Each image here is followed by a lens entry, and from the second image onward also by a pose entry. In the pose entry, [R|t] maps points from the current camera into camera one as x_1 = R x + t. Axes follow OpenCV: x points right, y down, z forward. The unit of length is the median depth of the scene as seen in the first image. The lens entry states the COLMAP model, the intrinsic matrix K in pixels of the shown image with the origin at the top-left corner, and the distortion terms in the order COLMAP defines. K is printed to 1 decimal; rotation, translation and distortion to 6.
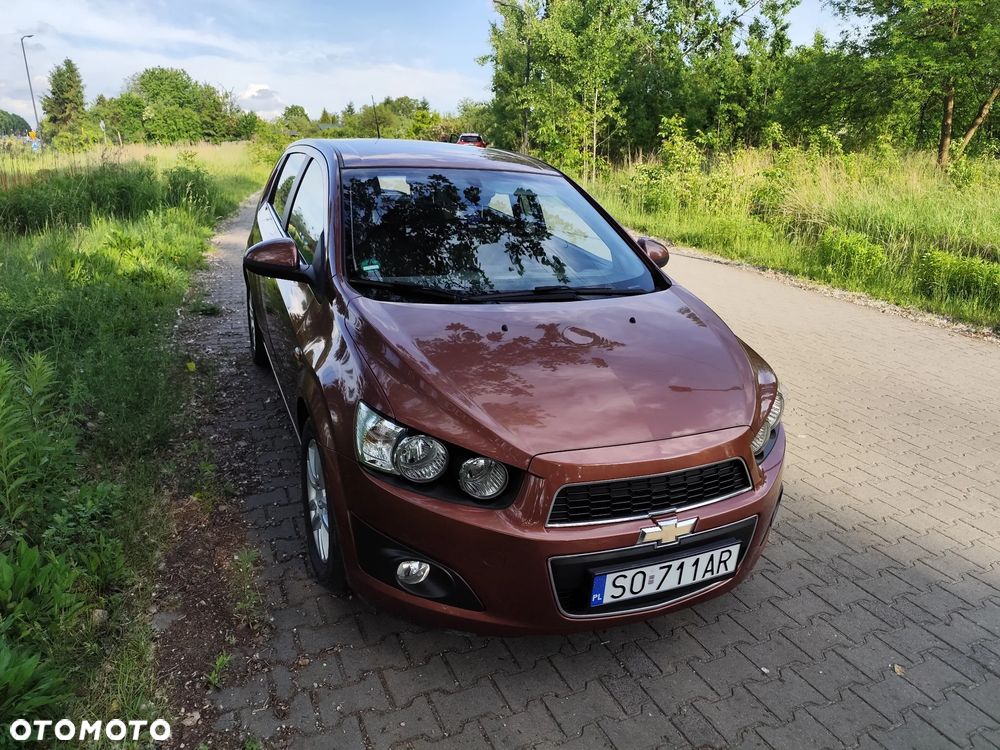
lens RADIAL K [[699.7, 0, 516.0], [0, 699.7, 385.3], [0, 0, 1]] dist [0.026740, -0.032392]
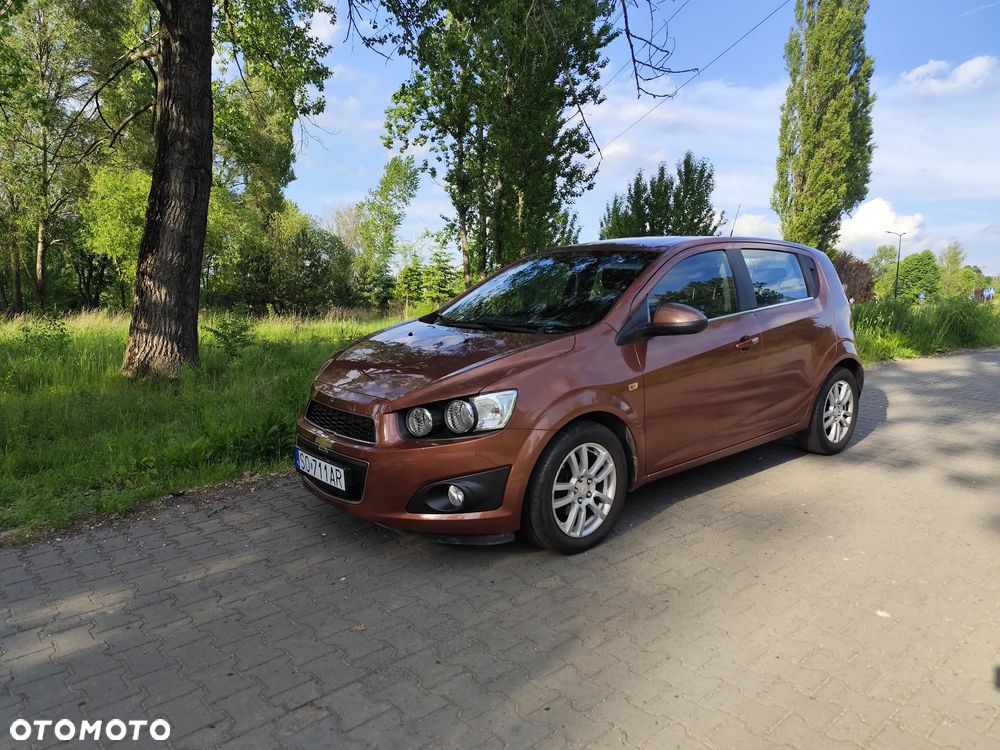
lens RADIAL K [[705.5, 0, 500.0], [0, 705.5, 375.0], [0, 0, 1]] dist [0.039471, -0.046838]
pose [[0.261262, 0.085905, -0.961438, 1.394241], [-0.299337, 0.954140, 0.003911, -0.050956], [0.917682, 0.286772, 0.274995, 0.647006]]
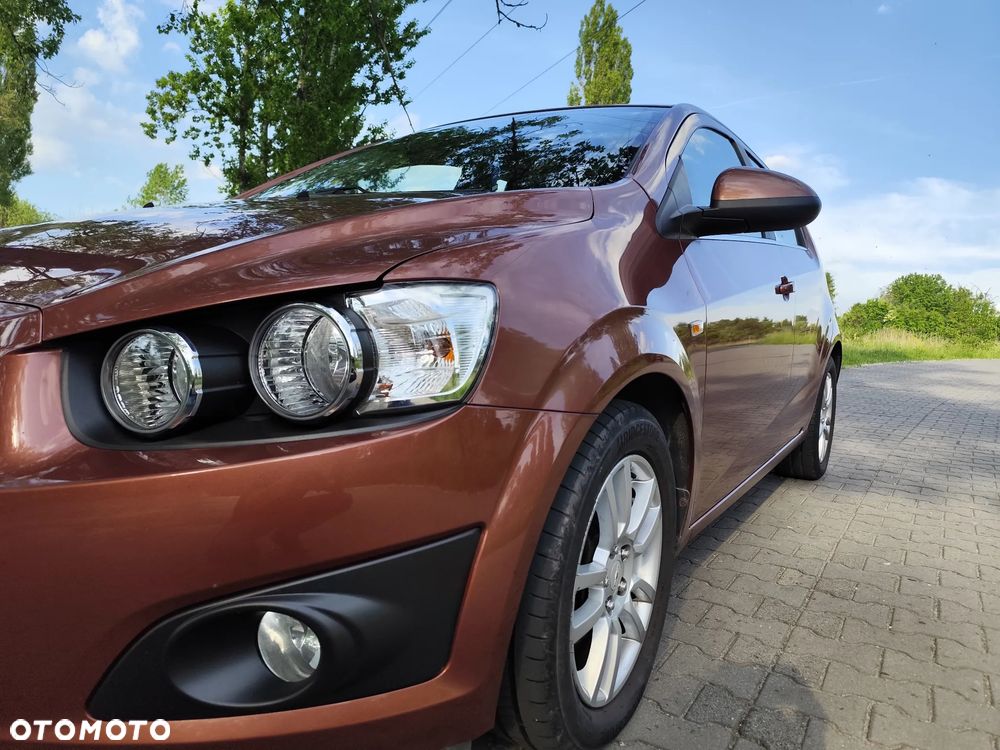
lens RADIAL K [[698.8, 0, 500.0], [0, 698.8, 375.0], [0, 0, 1]] dist [0.024403, -0.039514]
pose [[0.541832, 0.044555, -0.839305, 0.637299], [-0.292019, 0.946363, -0.138282, 0.057716], [0.788126, 0.320019, 0.525780, 0.815119]]
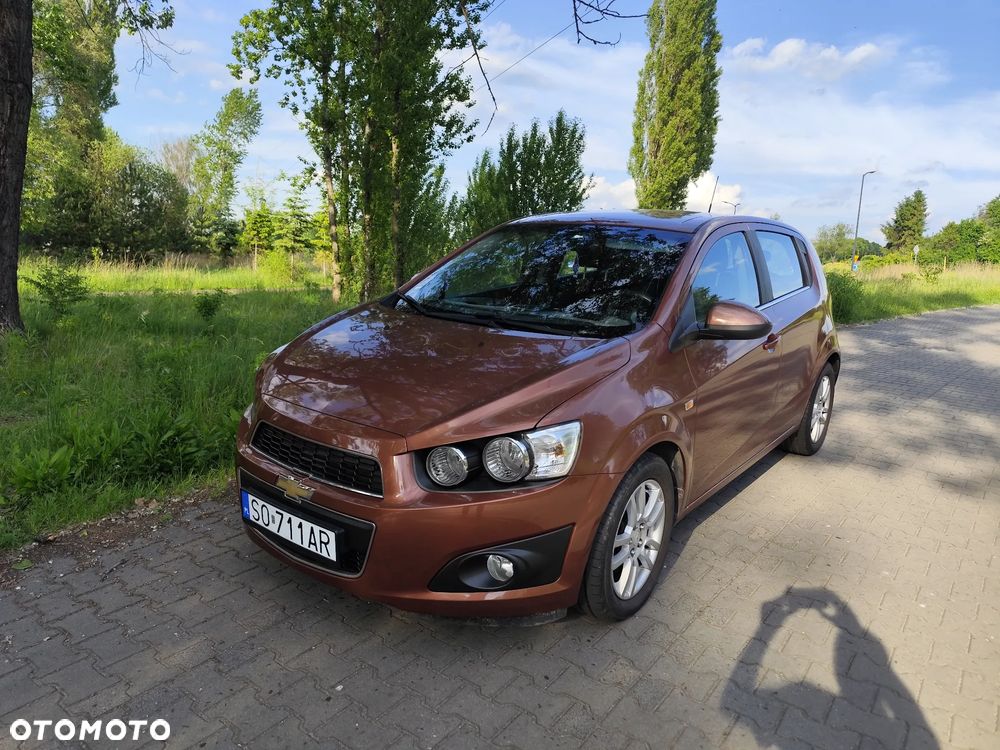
lens RADIAL K [[704.6, 0, 493.7], [0, 704.6, 375.2], [0, 0, 1]] dist [0.025642, -0.033900]
pose [[0.454258, 0.151211, -0.877944, 1.005204], [-0.310003, 0.950730, 0.003349, -0.054586], [0.835194, 0.270644, 0.478752, 0.491045]]
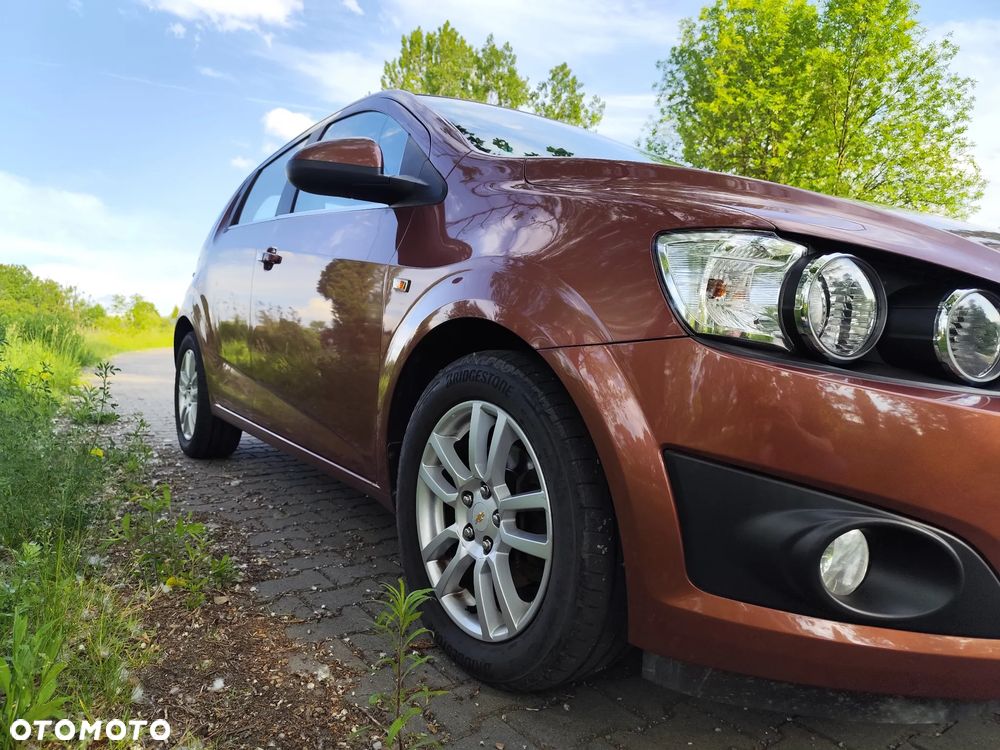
lens RADIAL K [[698.5, 0, 505.5], [0, 698.5, 381.9], [0, 0, 1]] dist [0.024427, -0.036618]
pose [[0.981003, -0.032348, 0.191279, -0.324582], [0.082410, 0.962099, -0.259950, 0.185638], [-0.175620, 0.270775, 0.946487, 0.432856]]
